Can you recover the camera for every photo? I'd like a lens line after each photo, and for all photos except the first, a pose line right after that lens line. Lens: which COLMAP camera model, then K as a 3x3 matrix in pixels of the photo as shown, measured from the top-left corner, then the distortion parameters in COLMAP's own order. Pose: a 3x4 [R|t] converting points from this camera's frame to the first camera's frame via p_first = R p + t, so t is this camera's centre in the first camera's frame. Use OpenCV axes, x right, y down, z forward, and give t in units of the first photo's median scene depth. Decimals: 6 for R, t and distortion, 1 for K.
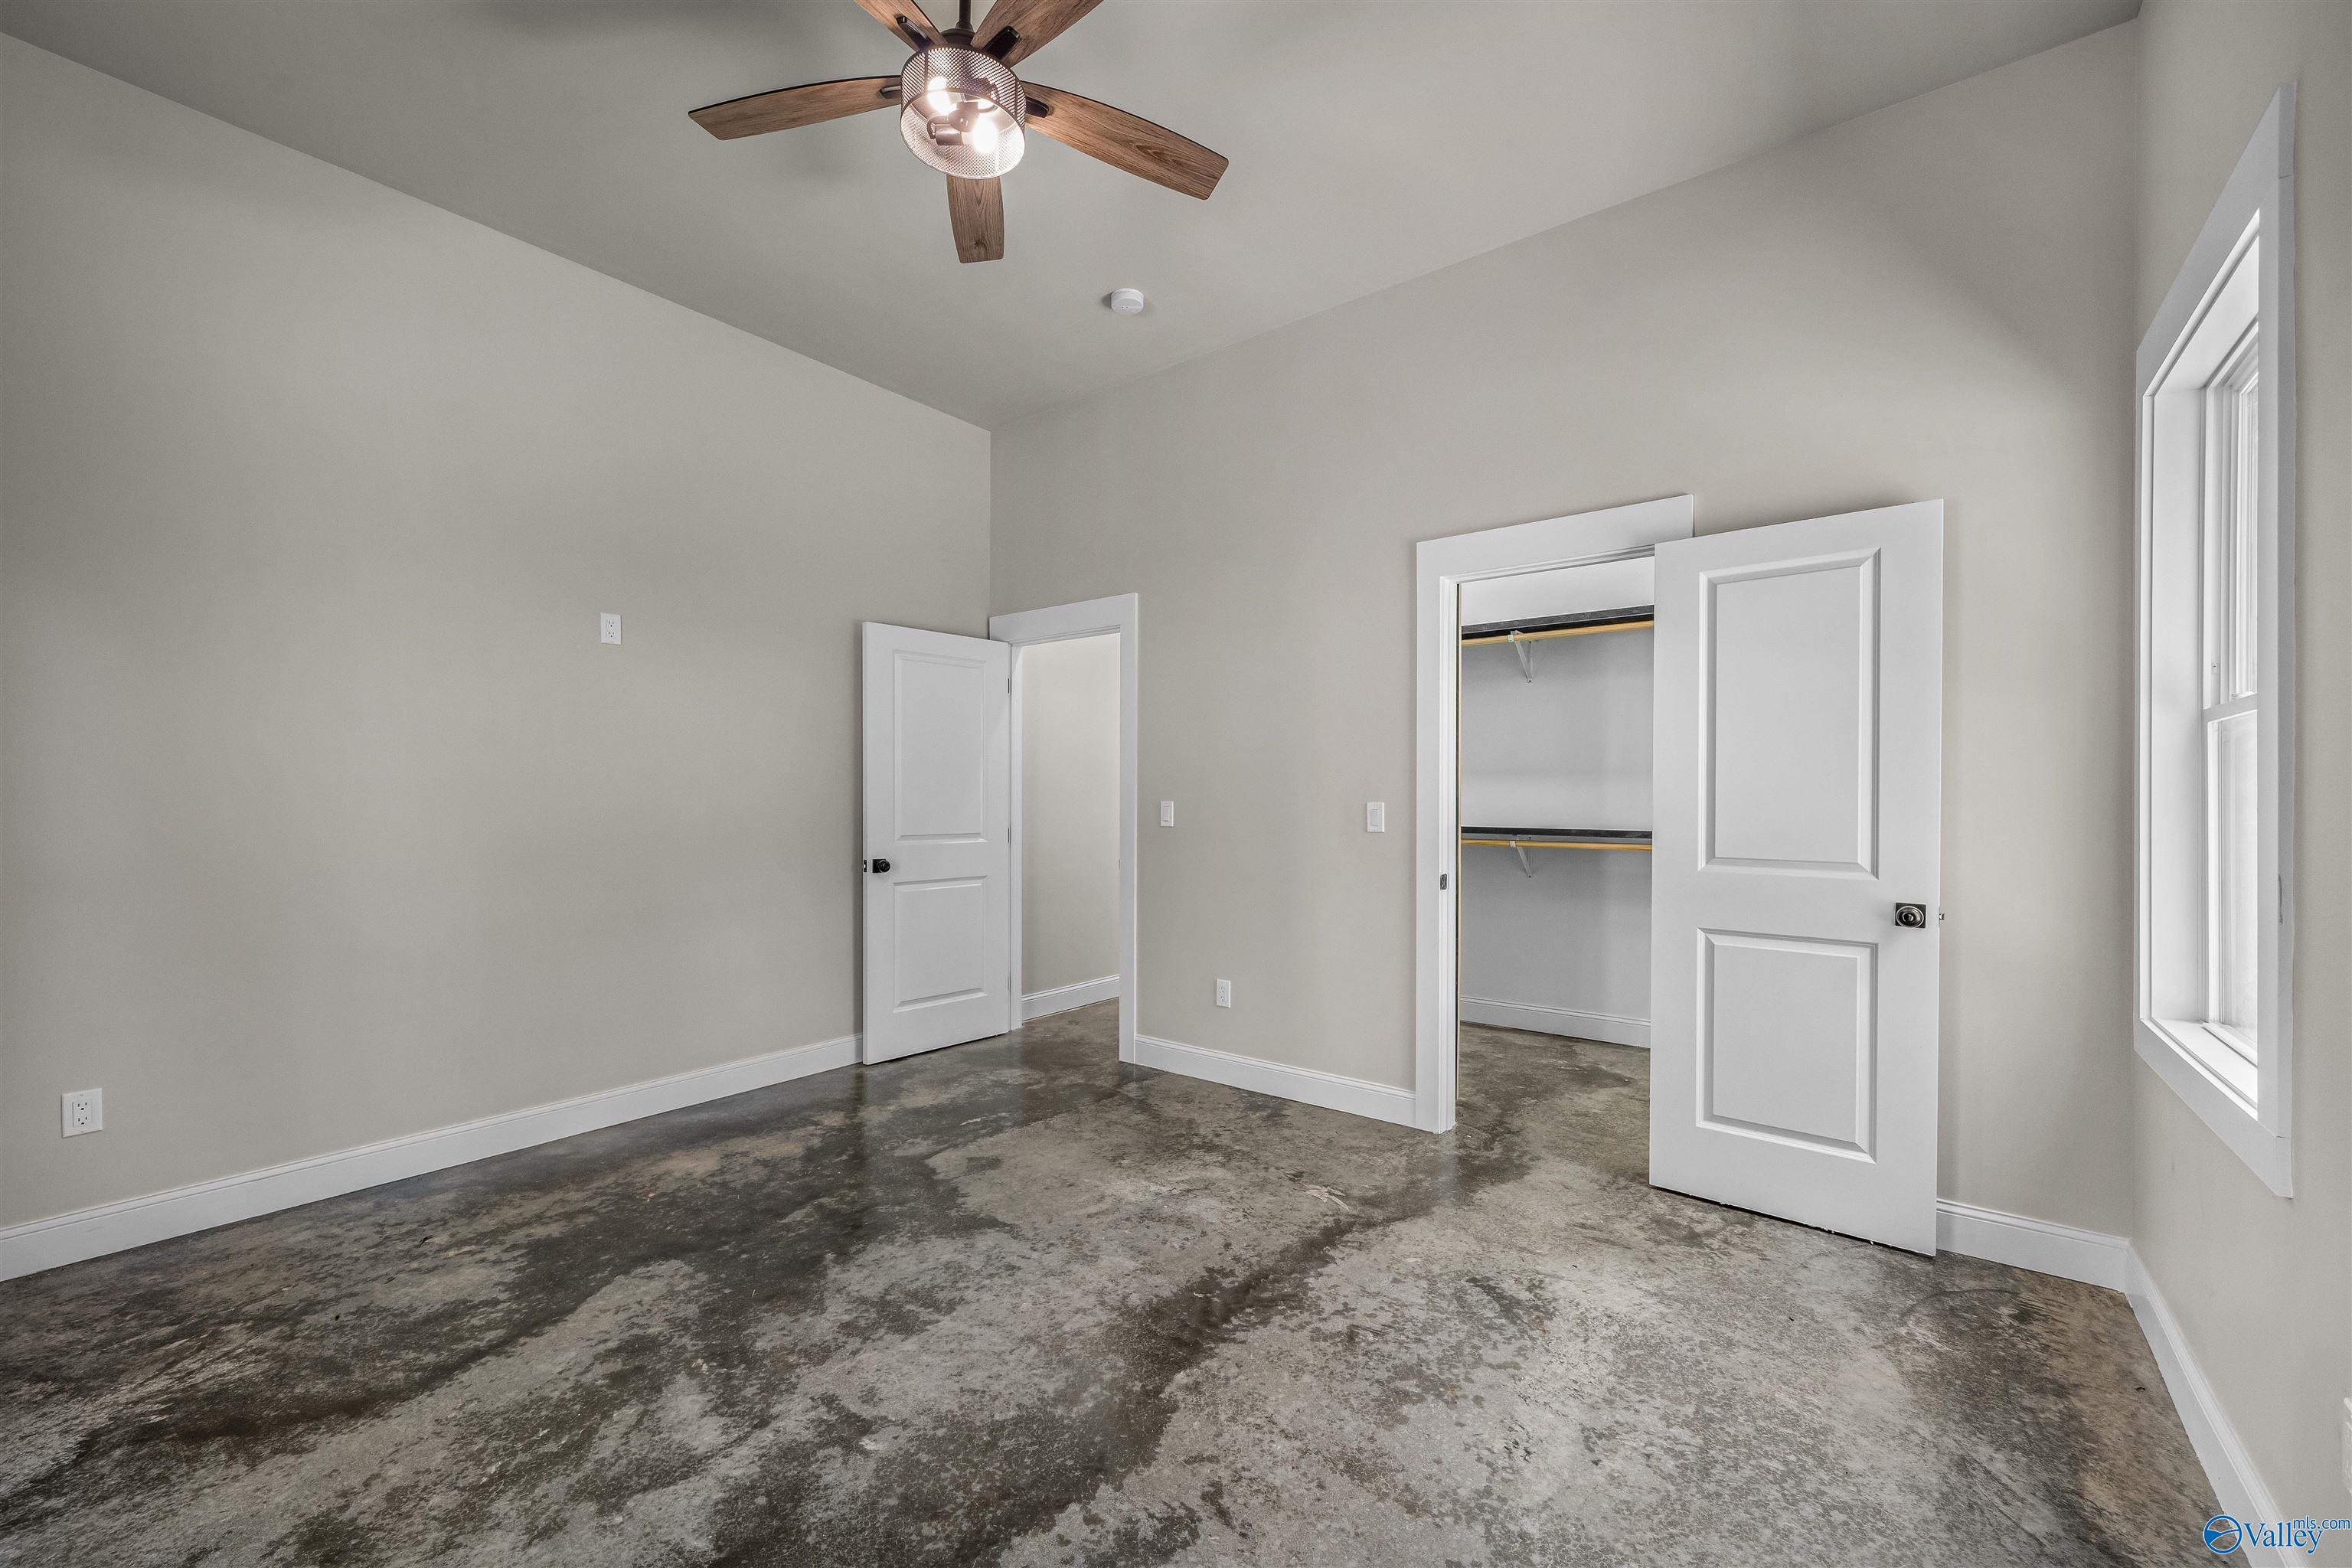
lens RADIAL K [[947.6, 0, 1162.4], [0, 947.6, 806.1], [0, 0, 1]] dist [-0.001022, 0.000221]
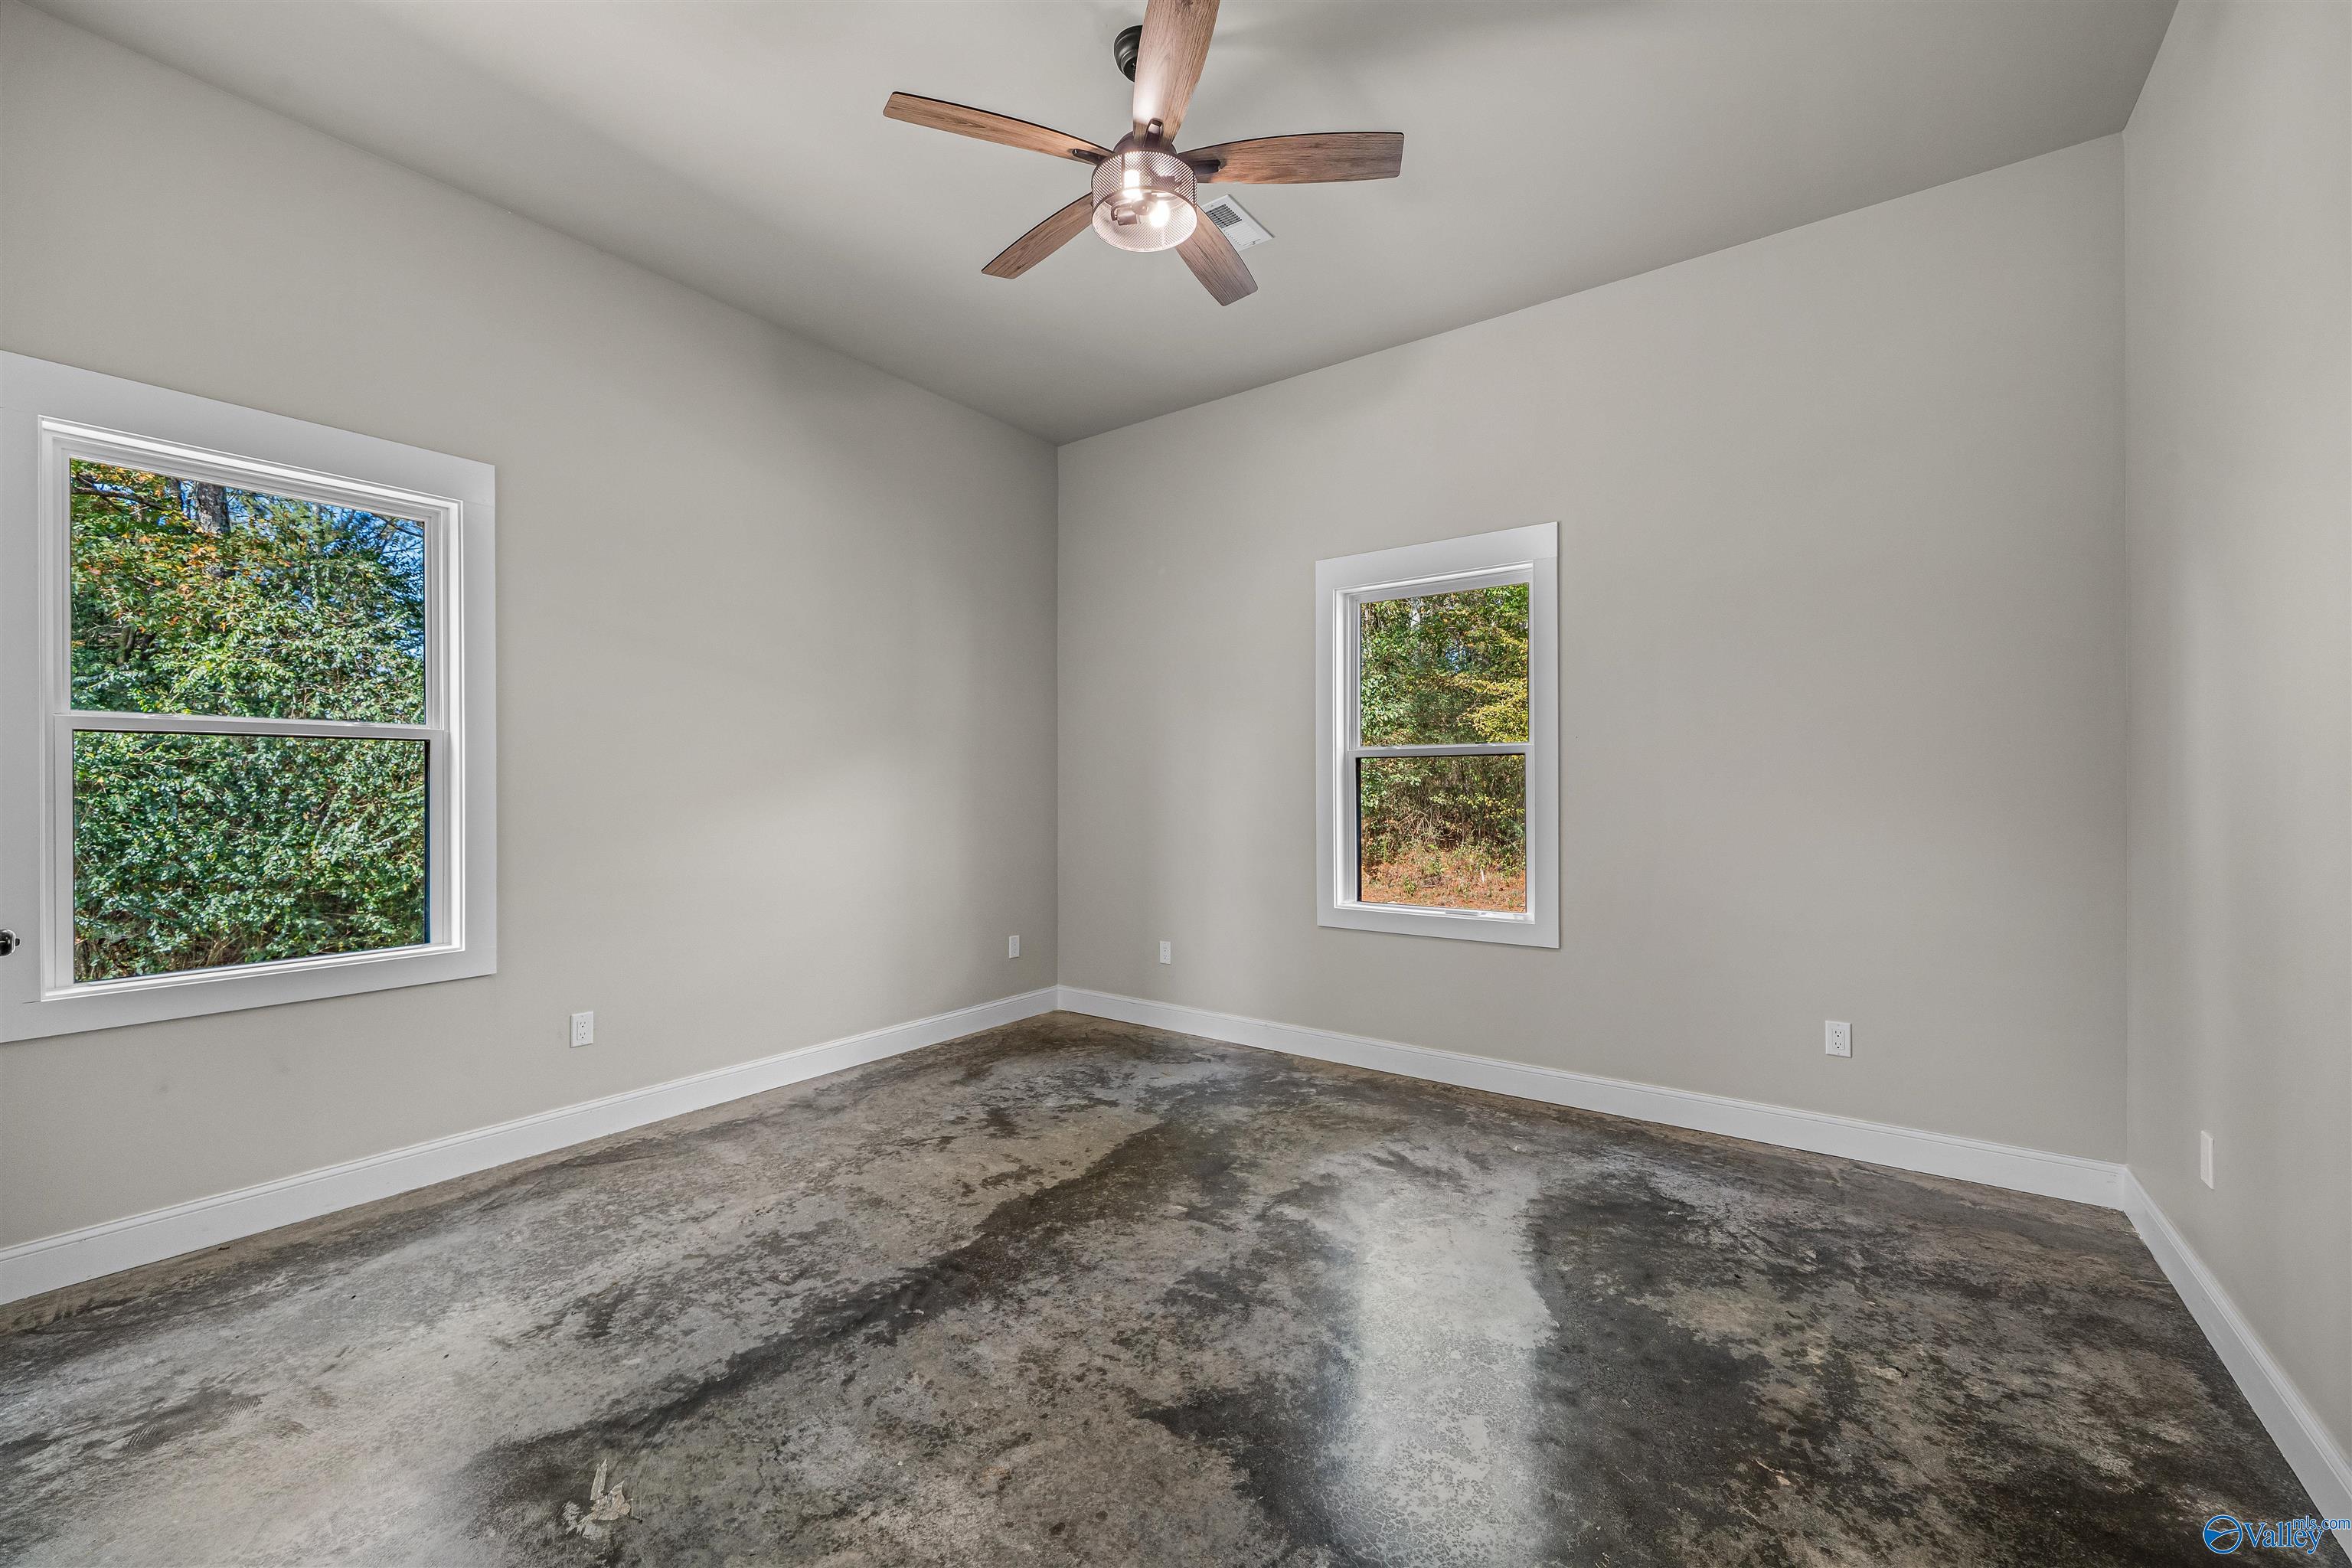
lens RADIAL K [[947.6, 0, 1162.4], [0, 947.6, 806.1], [0, 0, 1]] dist [-0.001022, 0.000221]
pose [[-0.999545, 0.000804, -0.030163, -0.182652], [-0.000026, 0.999621, 0.027529, -0.021921], [0.030173, 0.027517, -0.999166, 1.987300]]
